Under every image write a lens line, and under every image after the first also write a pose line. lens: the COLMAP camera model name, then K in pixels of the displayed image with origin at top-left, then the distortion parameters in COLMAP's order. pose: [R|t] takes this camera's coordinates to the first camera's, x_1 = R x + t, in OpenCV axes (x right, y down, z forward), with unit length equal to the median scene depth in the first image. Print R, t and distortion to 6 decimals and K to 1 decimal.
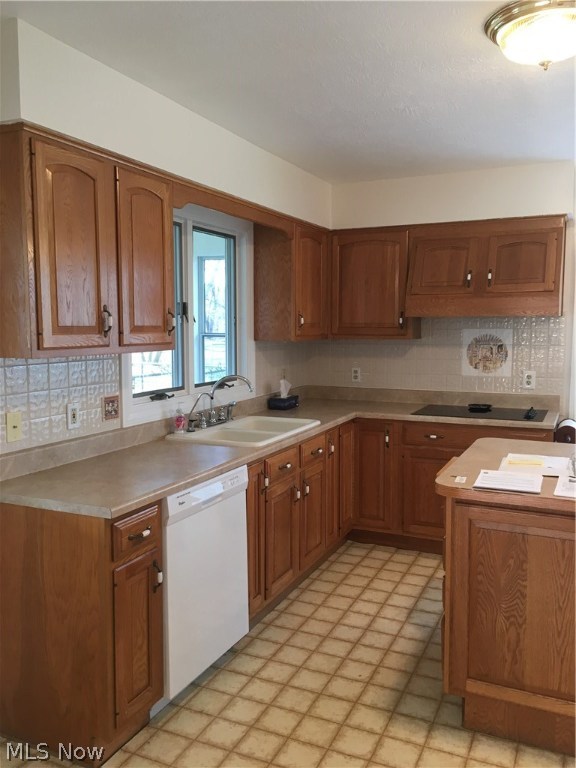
lens RADIAL K [[647.9, 0, 288.0], [0, 647.9, 384.0], [0, 0, 1]] dist [0.062911, -0.090094]
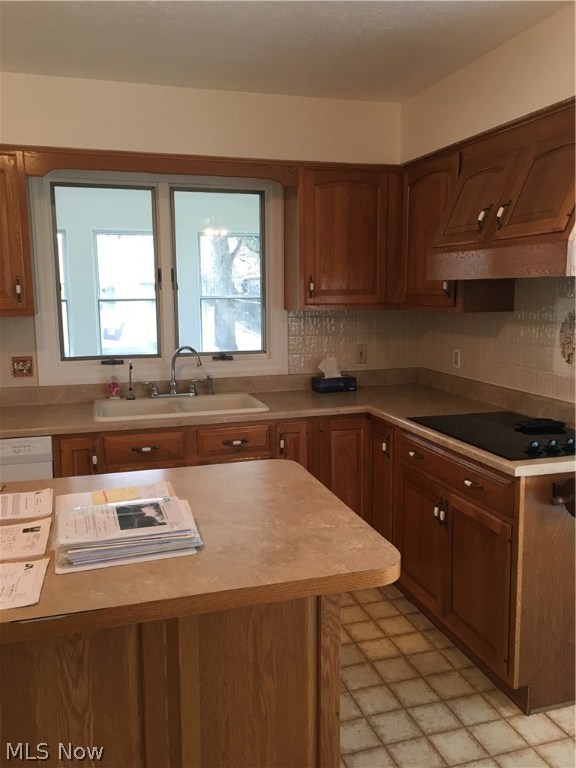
lens RADIAL K [[647.9, 0, 288.0], [0, 647.9, 384.0], [0, 0, 1]] dist [0.062911, -0.090094]
pose [[0.661728, 0.108226, -0.741892, 0.624723], [-0.064863, 0.994080, 0.087160, -0.044318], [0.746933, -0.009555, 0.664830, 0.428150]]
